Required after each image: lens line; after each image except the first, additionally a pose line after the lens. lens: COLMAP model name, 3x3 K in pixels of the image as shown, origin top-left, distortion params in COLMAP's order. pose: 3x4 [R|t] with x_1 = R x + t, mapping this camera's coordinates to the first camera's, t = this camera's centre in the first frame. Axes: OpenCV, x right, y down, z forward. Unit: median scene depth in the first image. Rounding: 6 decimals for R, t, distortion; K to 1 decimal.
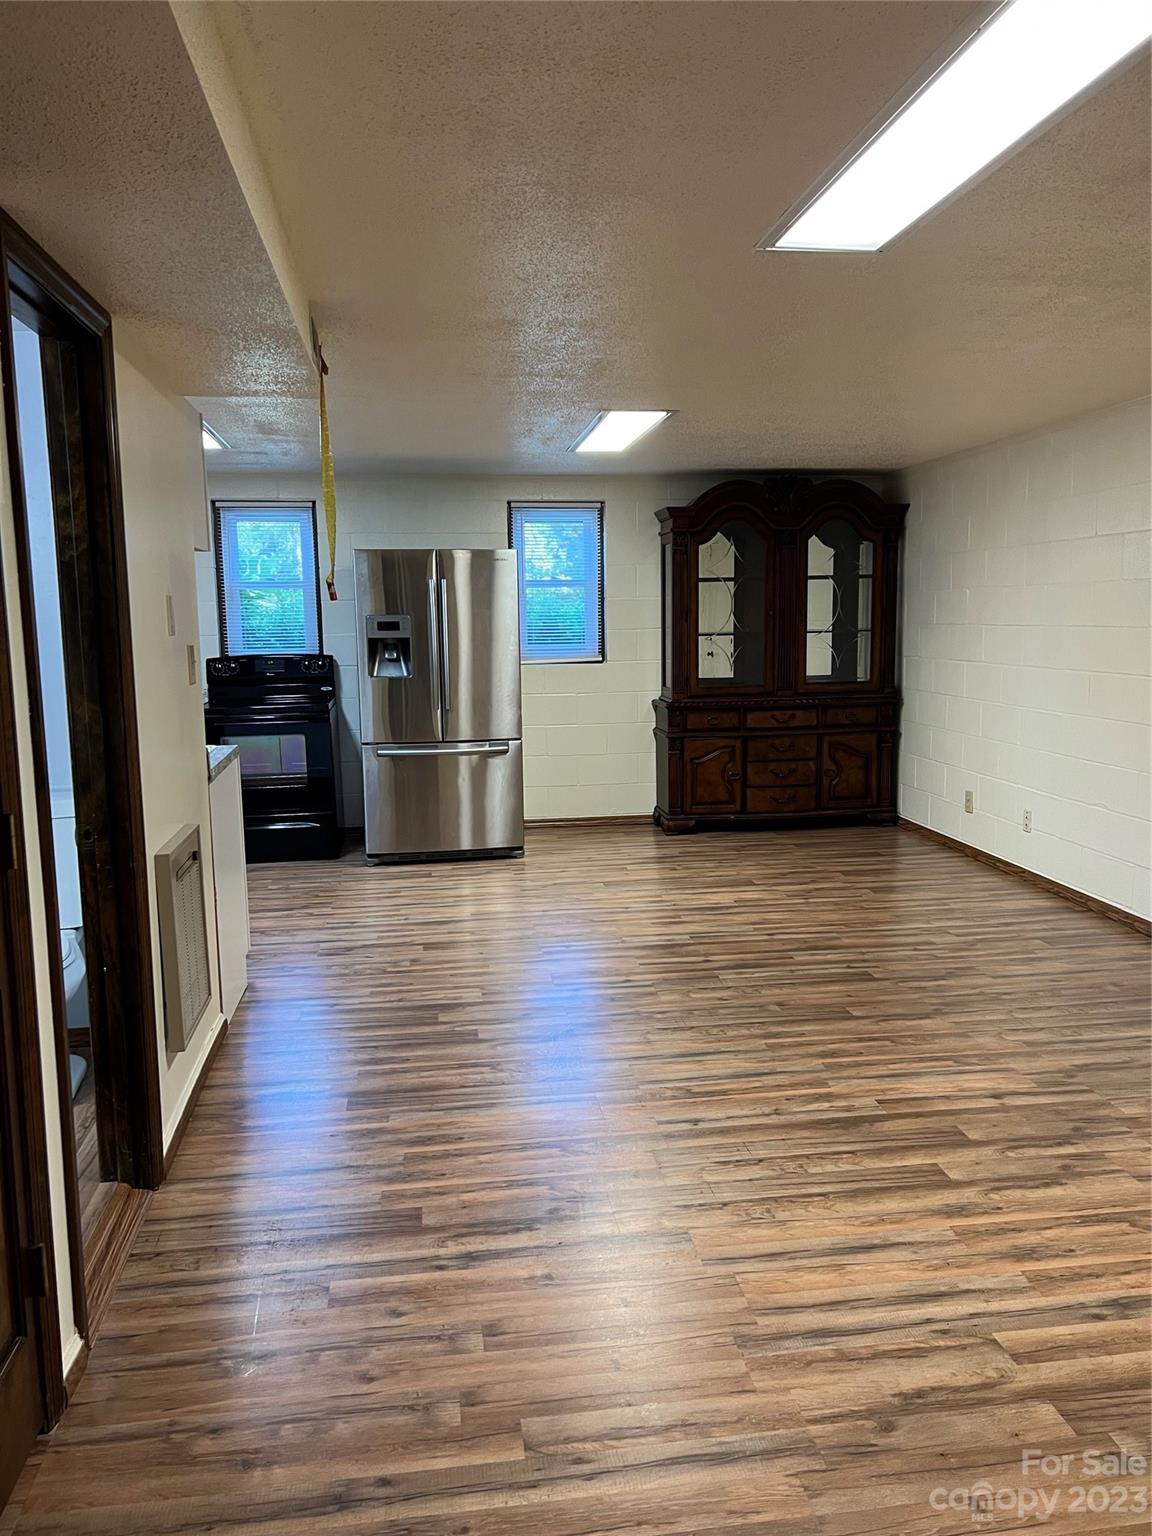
lens RADIAL K [[1167.6, 0, 576.0], [0, 1167.6, 768.0], [0, 0, 1]] dist [0.067110, -0.053072]
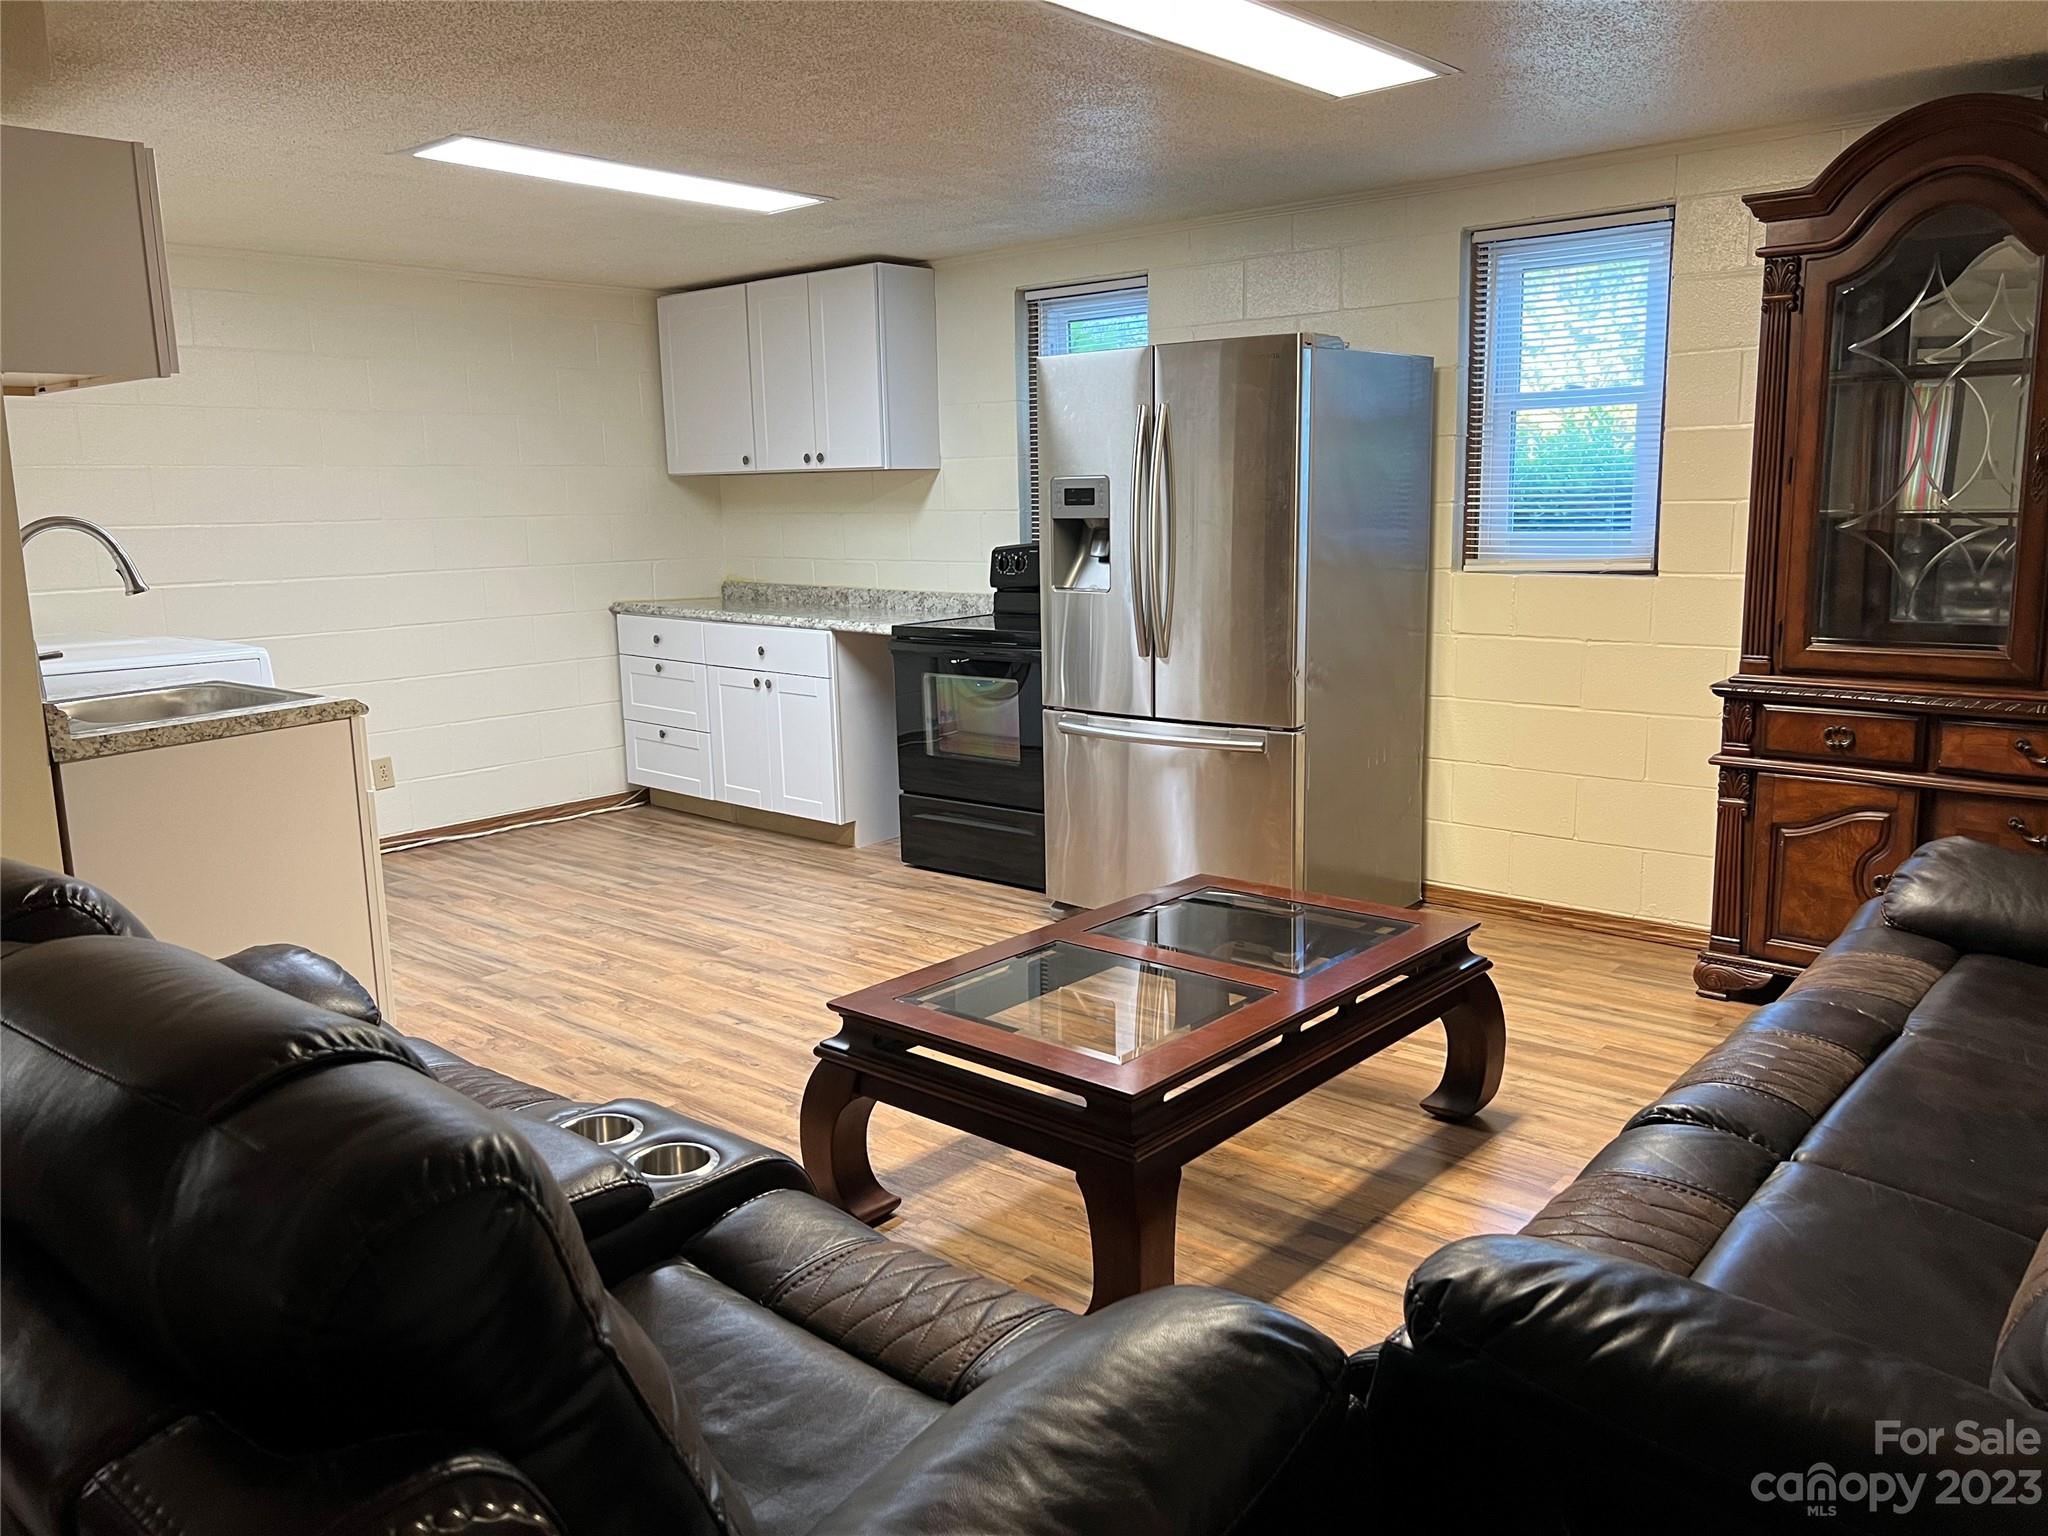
lens RADIAL K [[1555.2, 0, 1033.7], [0, 1555.2, 763.1], [0, 0, 1]] dist [0.117618, -0.171324]
pose [[0.651307, 0.132601, -0.747139, 0.457607], [-0.089177, 0.991166, 0.098173, -0.080905], [0.753556, 0.002687, 0.657378, 0.607189]]
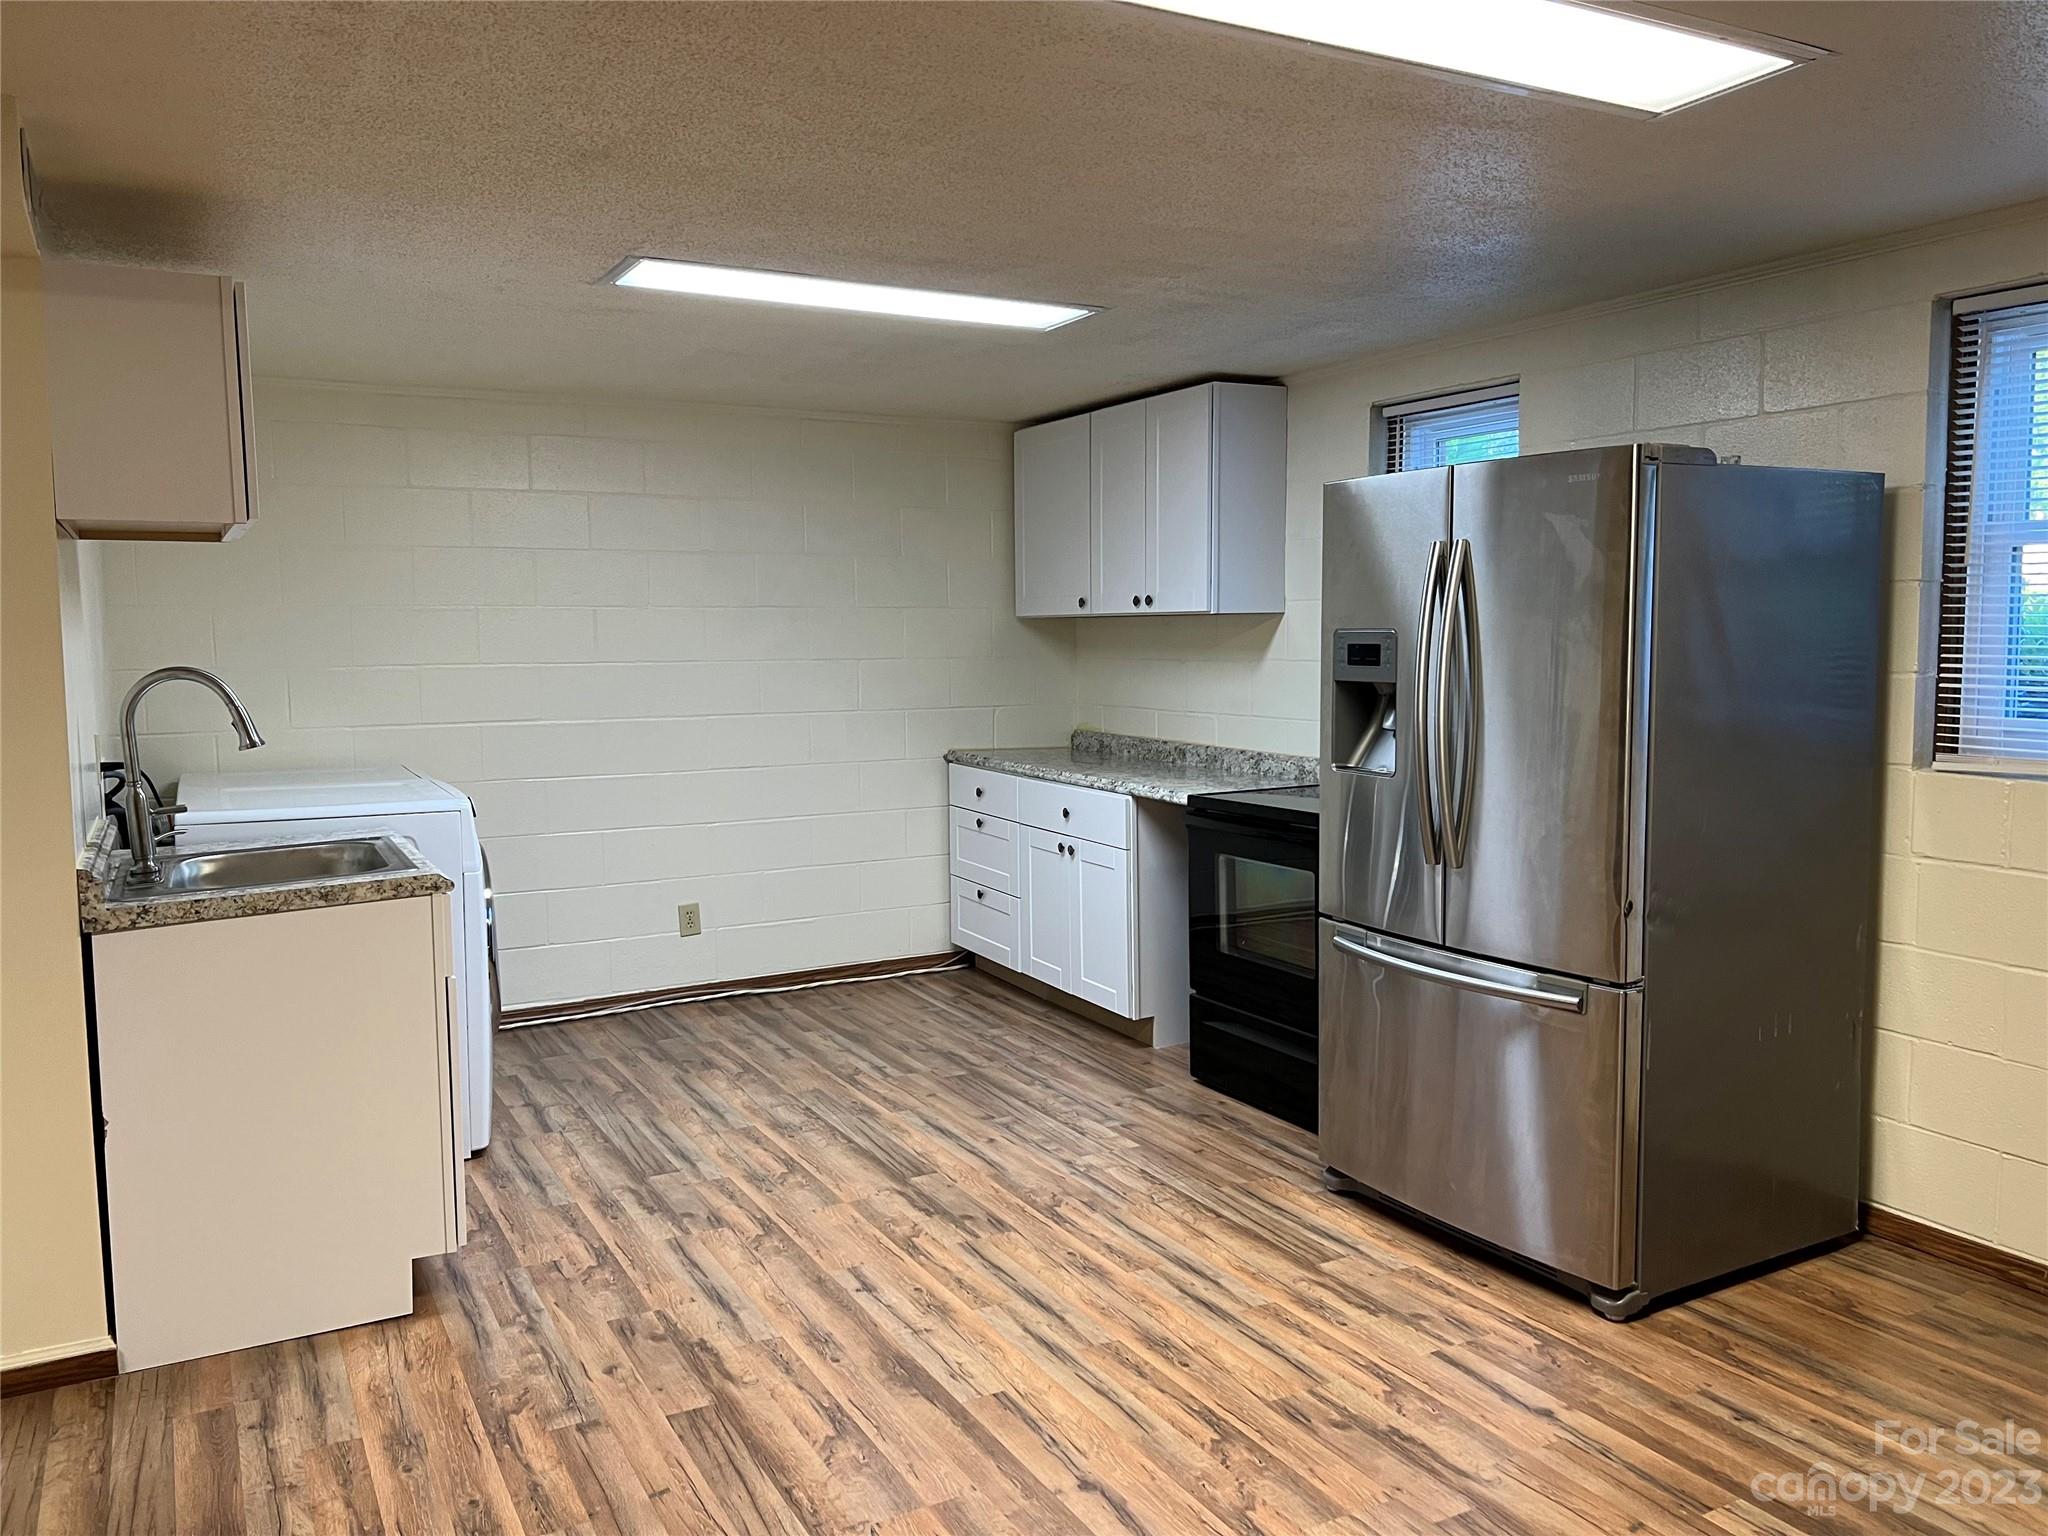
lens RADIAL K [[1556.8, 0, 1037.0], [0, 1556.8, 765.2], [0, 0, 1]] dist [0.067110, -0.053072]
pose [[0.352045, 0.096368, -0.931009, 0.396082], [-0.121278, 0.990997, 0.056718, -0.118421], [0.928093, 0.092944, 0.360563, 0.822679]]
